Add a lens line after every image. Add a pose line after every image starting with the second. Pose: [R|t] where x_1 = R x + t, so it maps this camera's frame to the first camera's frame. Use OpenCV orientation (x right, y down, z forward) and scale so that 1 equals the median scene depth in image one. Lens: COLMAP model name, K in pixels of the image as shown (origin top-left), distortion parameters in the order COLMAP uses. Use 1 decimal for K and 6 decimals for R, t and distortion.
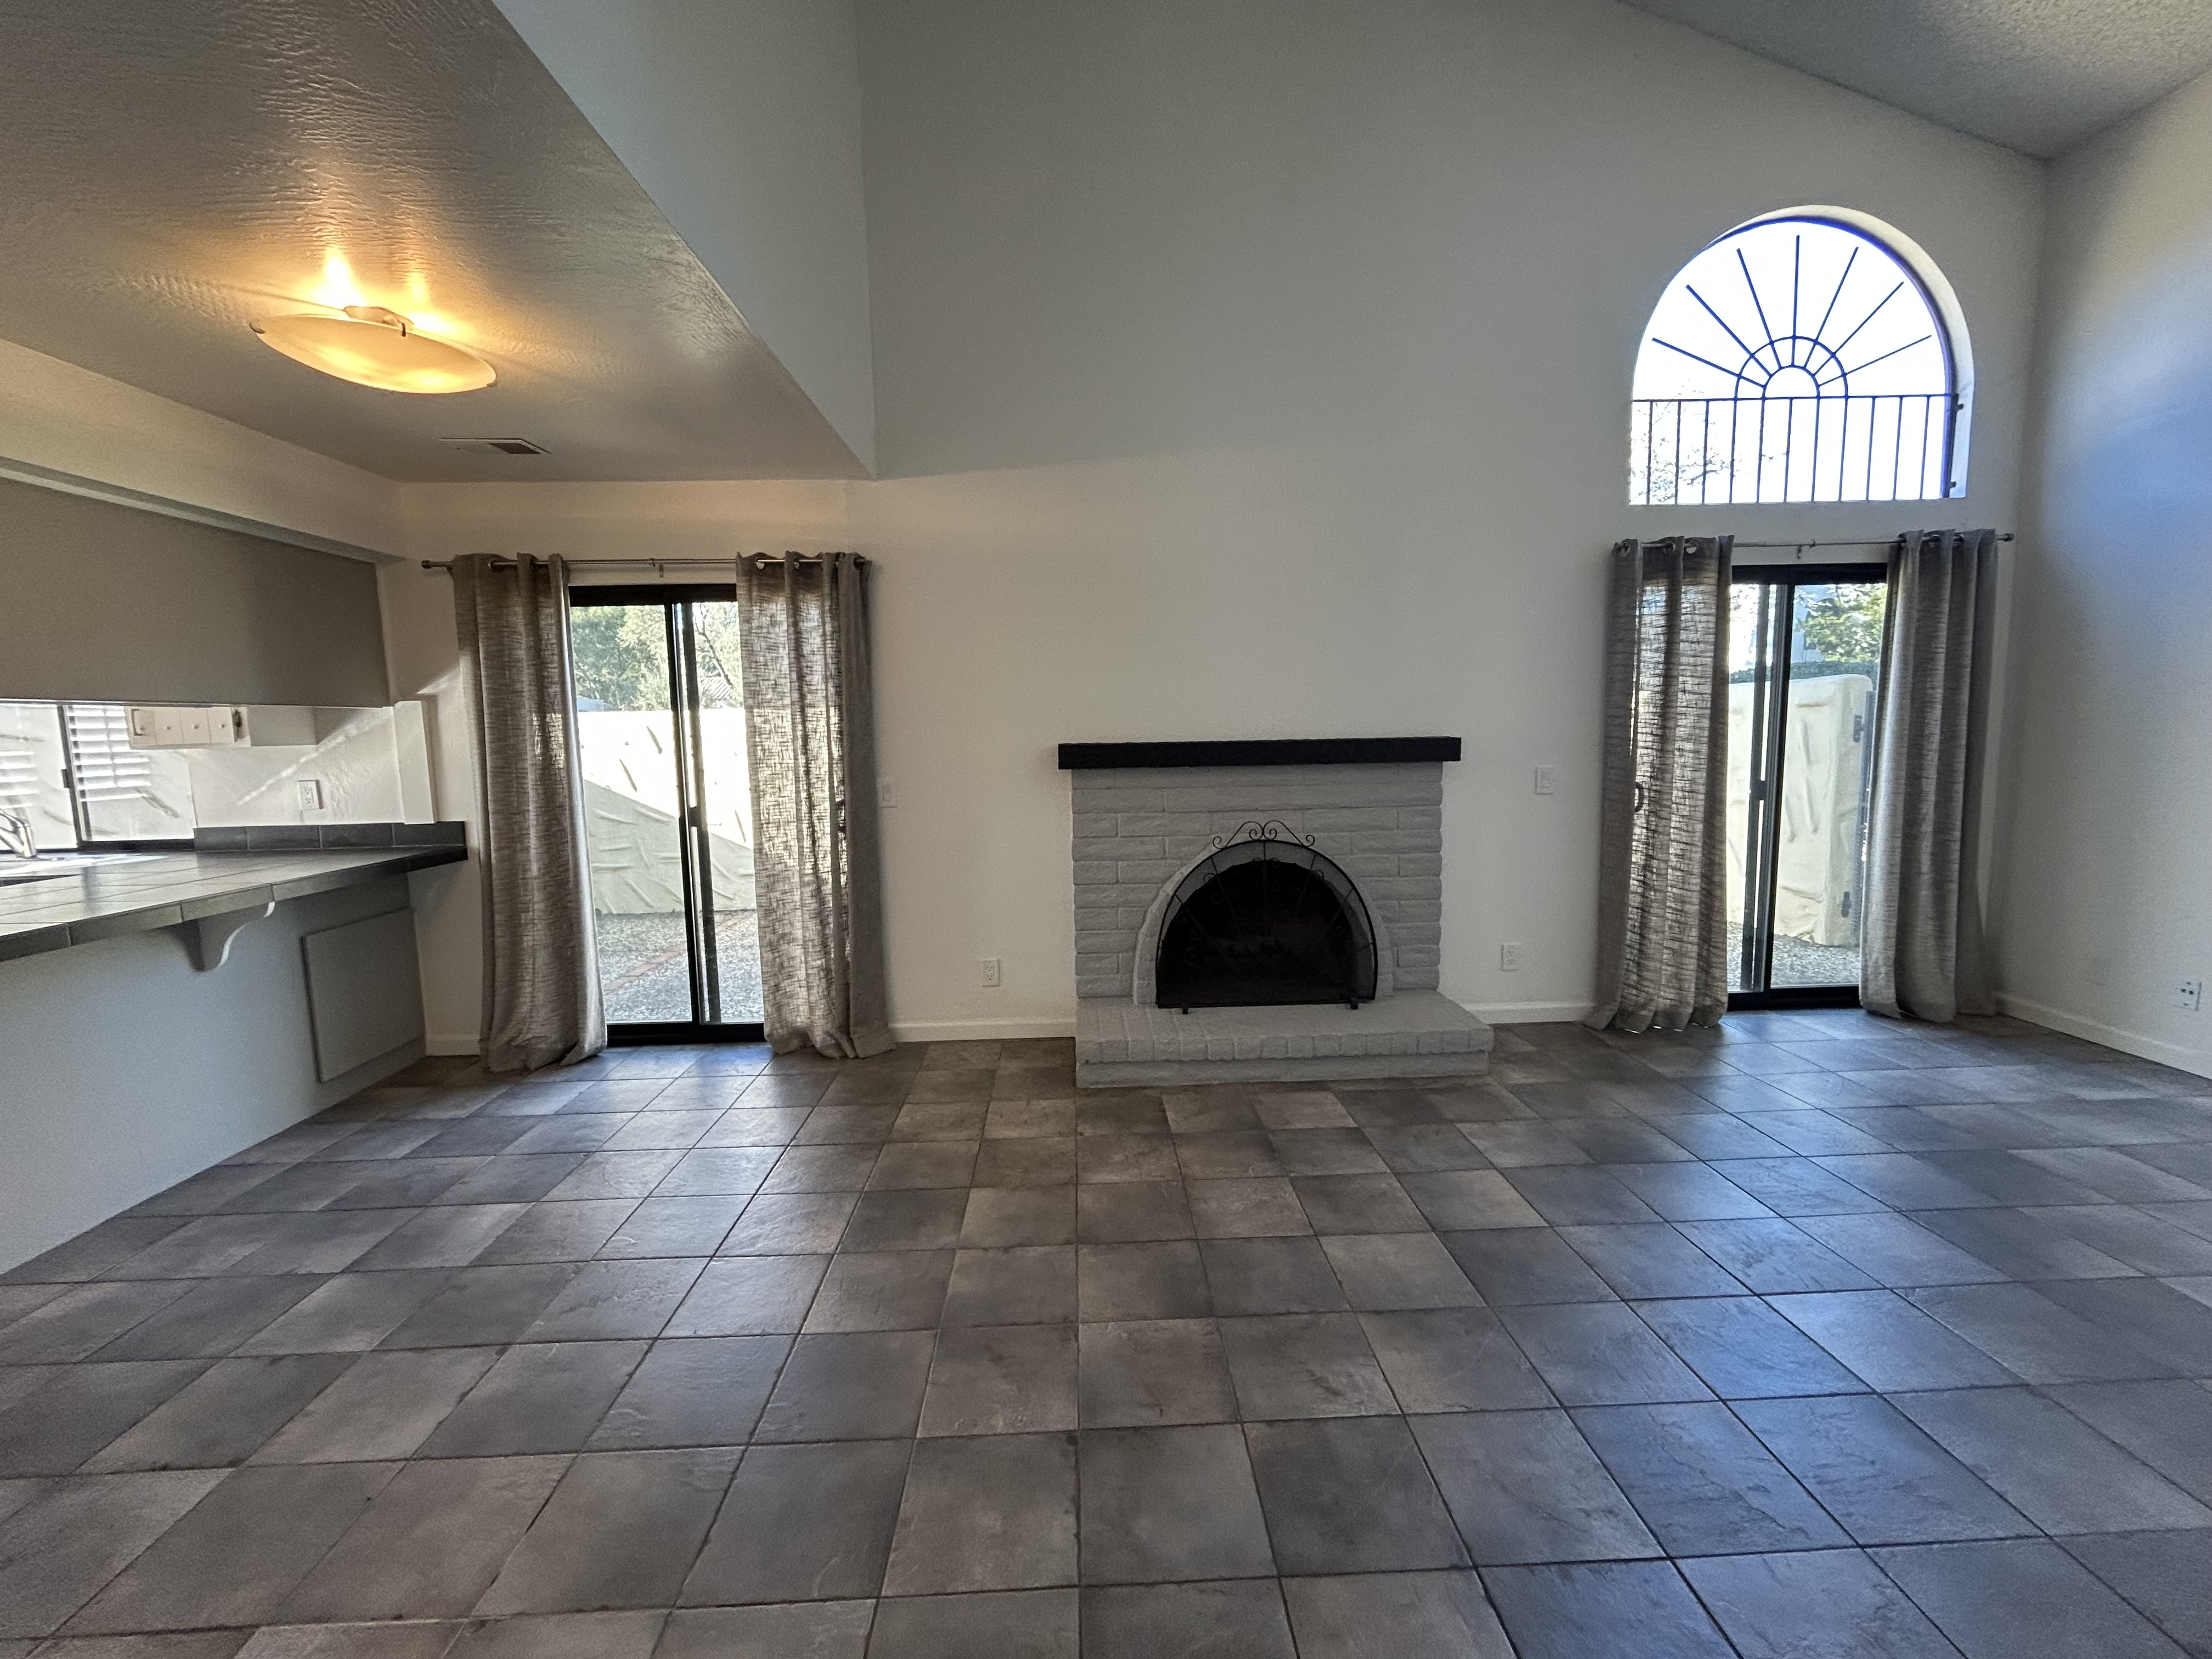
lens RADIAL K [[901.9, 0, 1100.0], [0, 901.9, 821.3], [0, 0, 1]] dist [-0.000043, 0.000979]
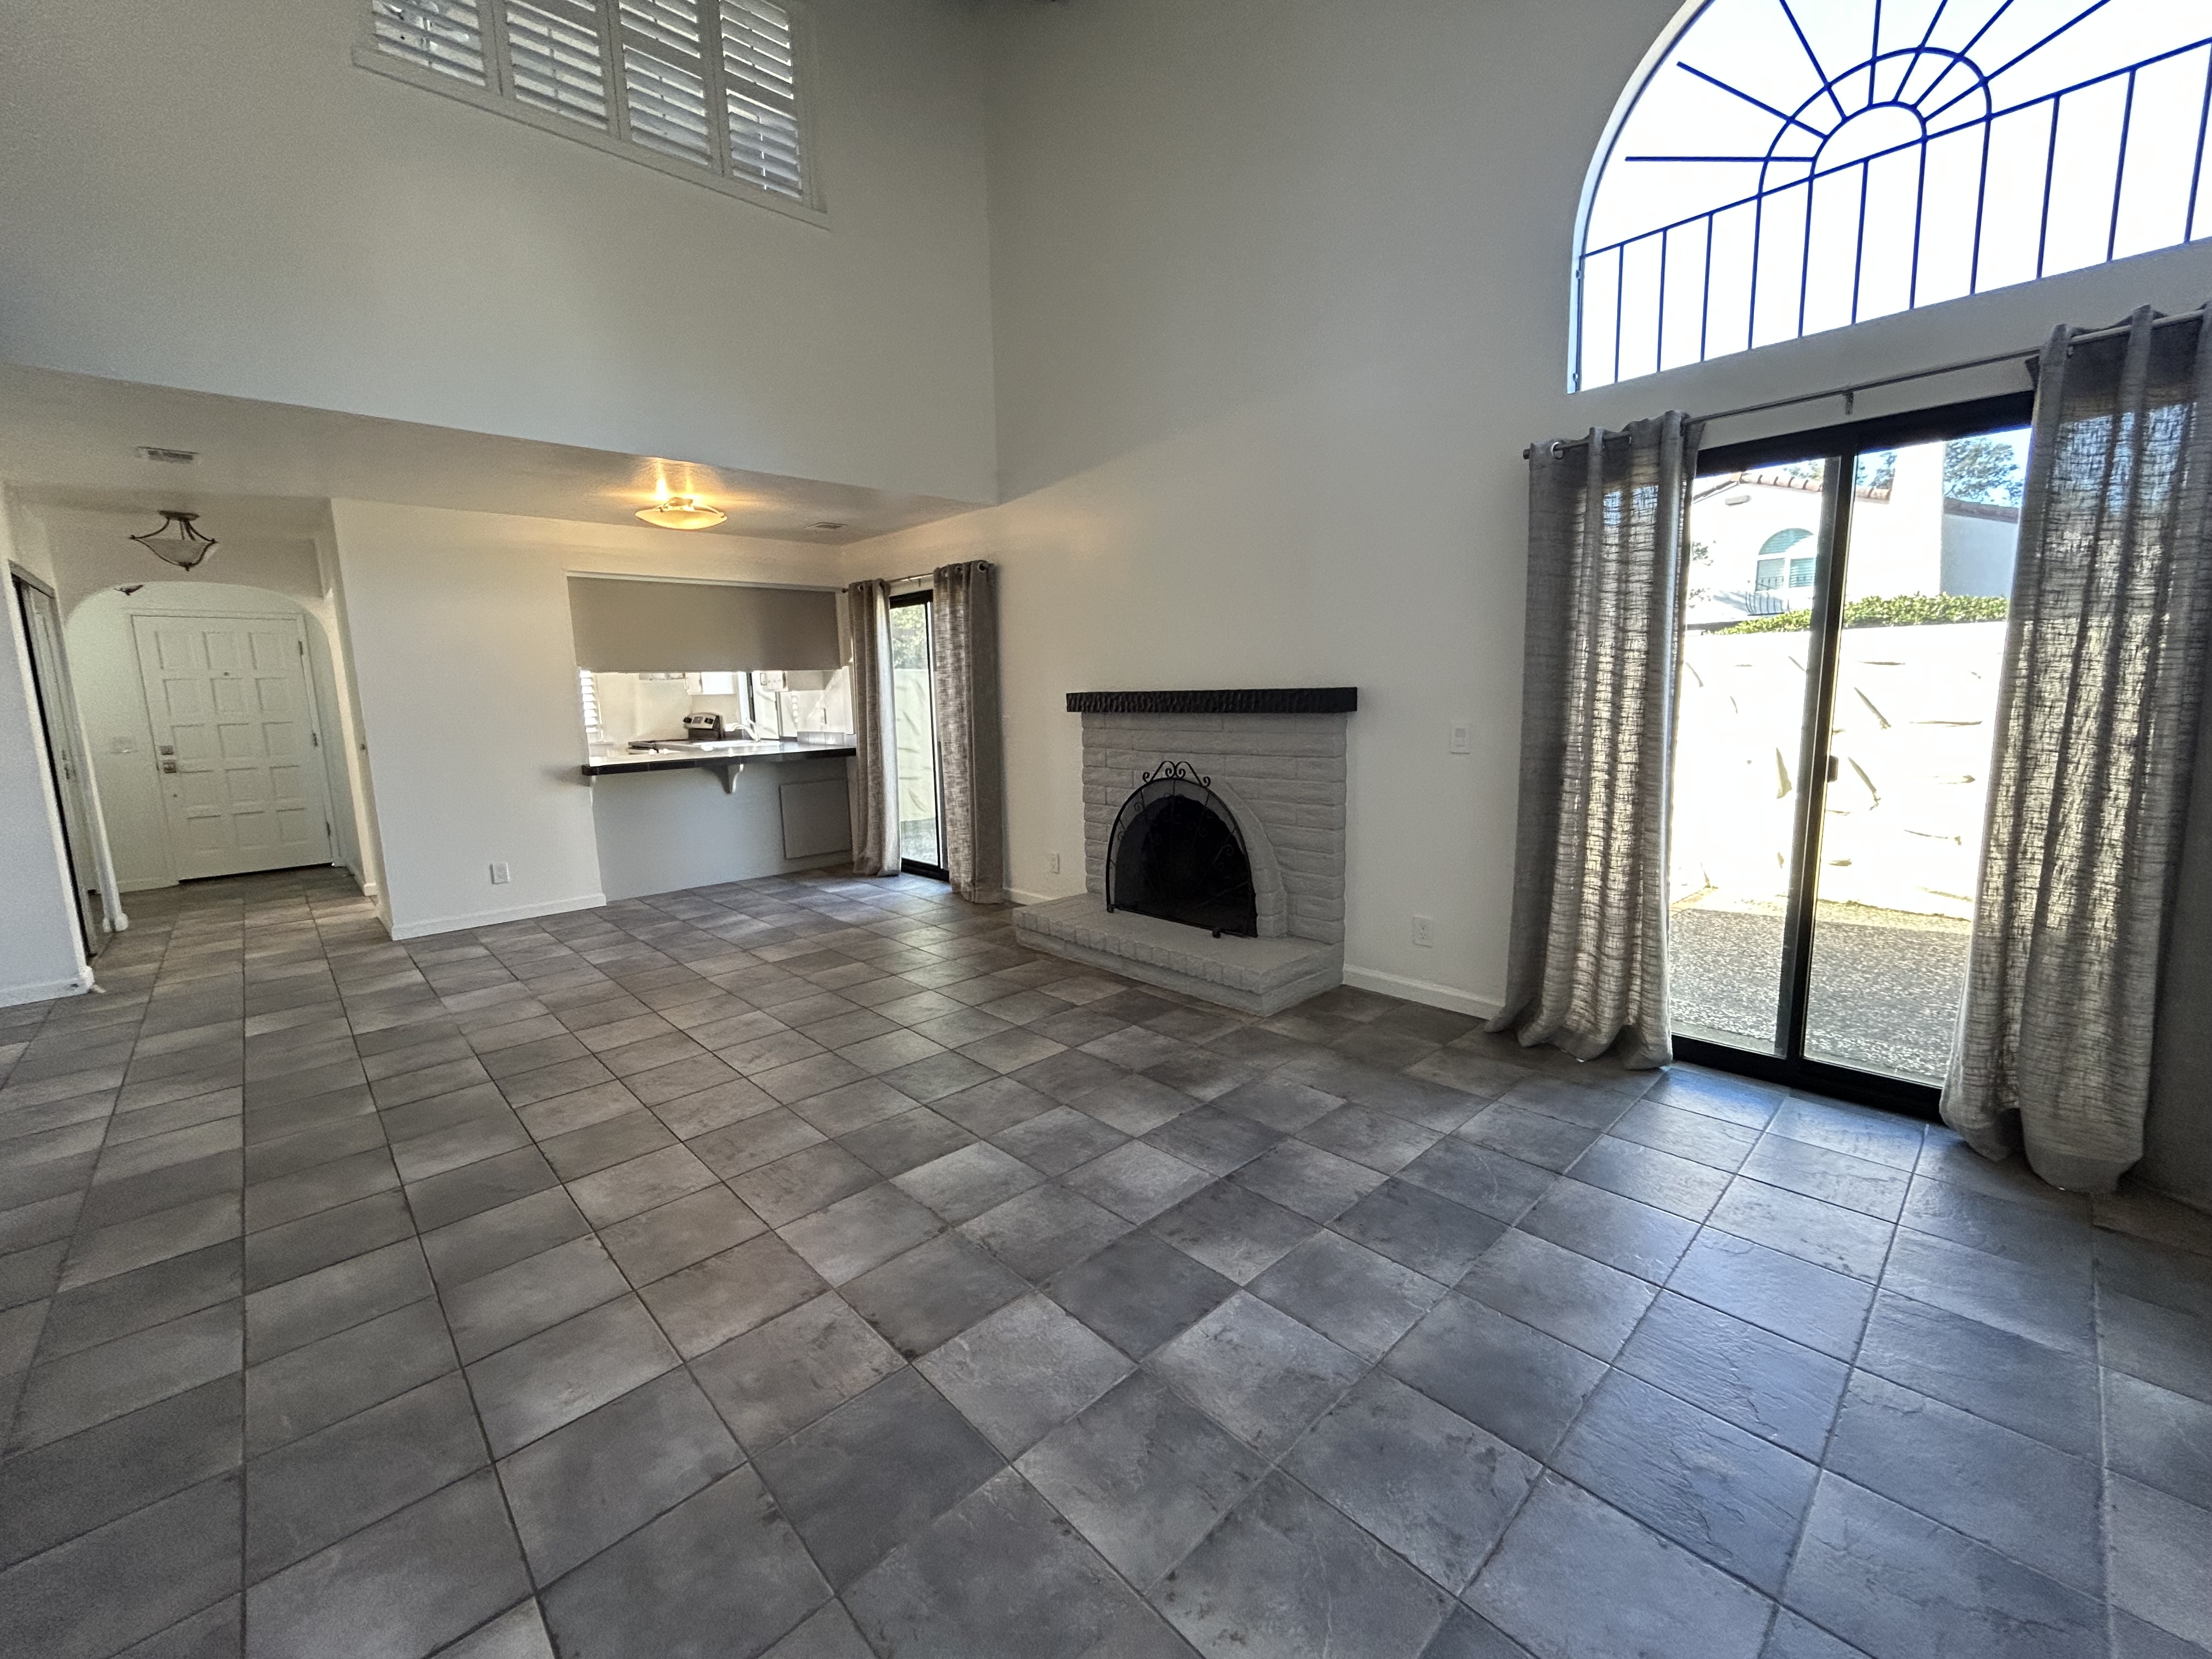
lens RADIAL K [[898.8, 0, 1106.0], [0, 898.8, 829.5], [0, 0, 1]] dist [-0.001768, -0.000889]
pose [[0.664966, 0.119410, -0.737267, 0.945096], [-0.068794, 0.992733, 0.098739, -0.020172], [0.743699, -0.014939, 0.668348, 0.164301]]
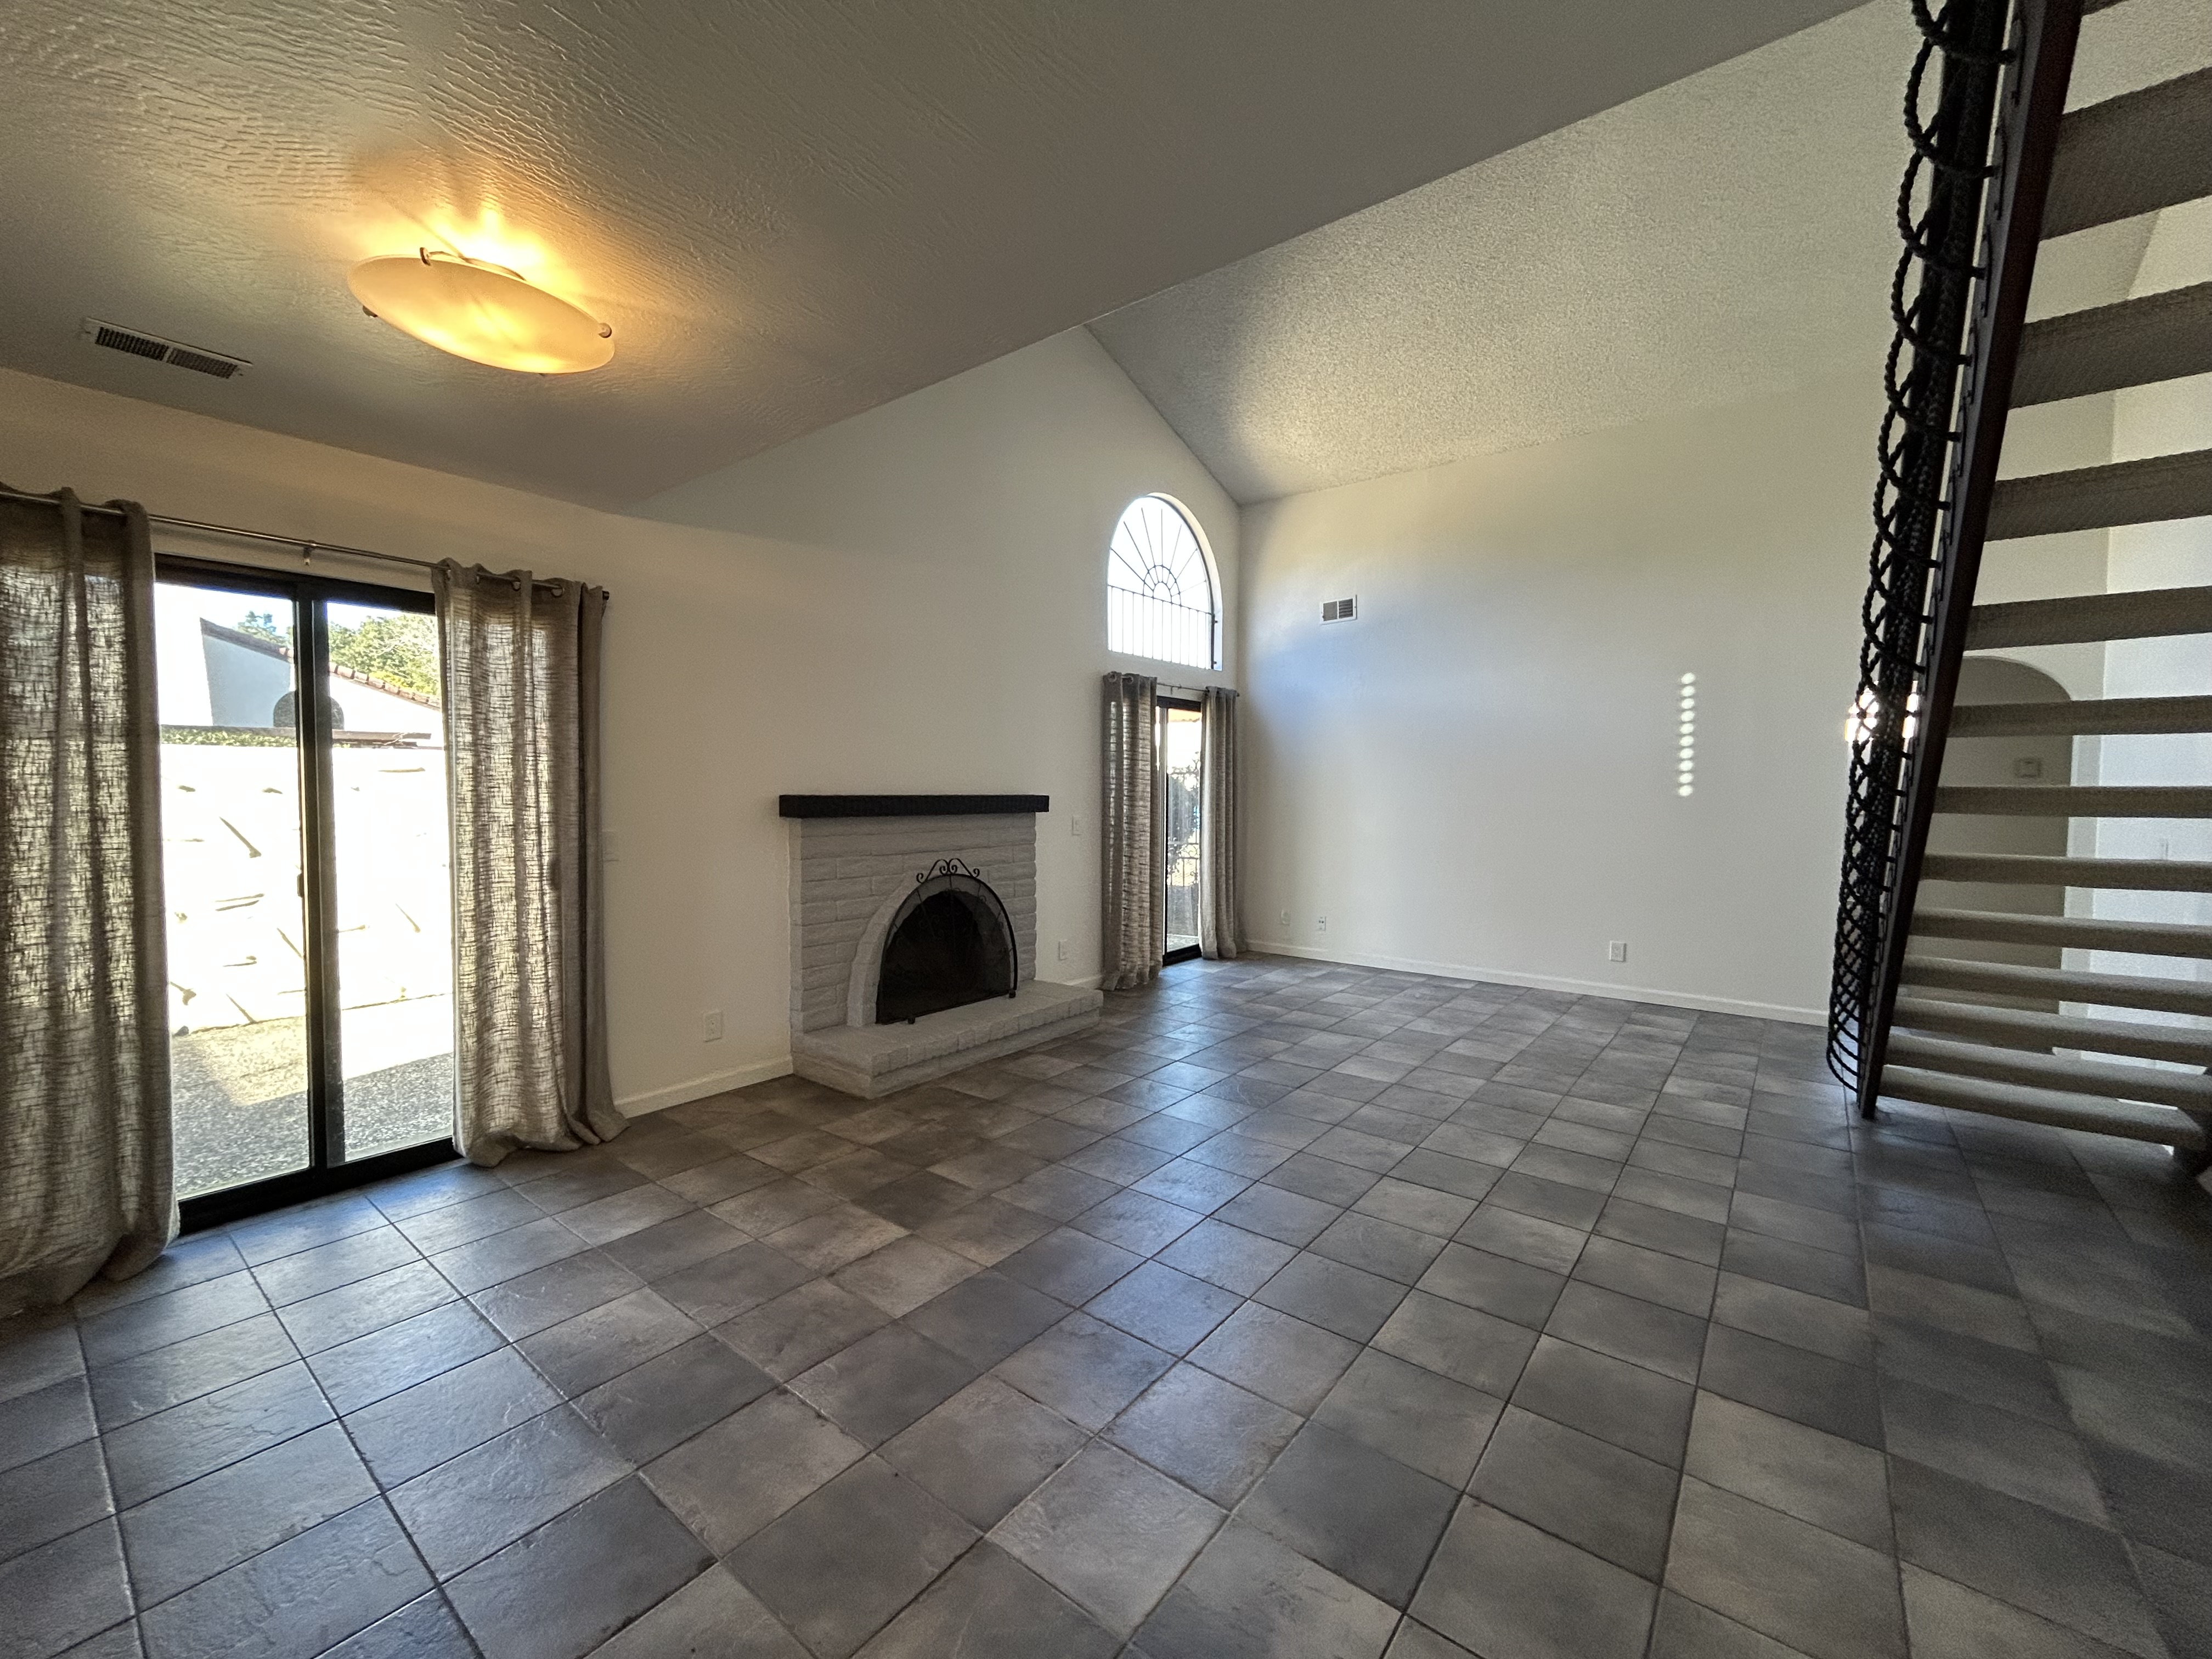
lens RADIAL K [[901.9, 0, 1100.0], [0, 901.9, 821.3], [0, 0, 1]] dist [-0.000043, 0.000979]
pose [[0.643579, -0.005545, 0.765360, -0.623775], [0.062706, 0.996994, -0.045505, 0.017232], [-0.762807, 0.077279, 0.641992, 0.029211]]
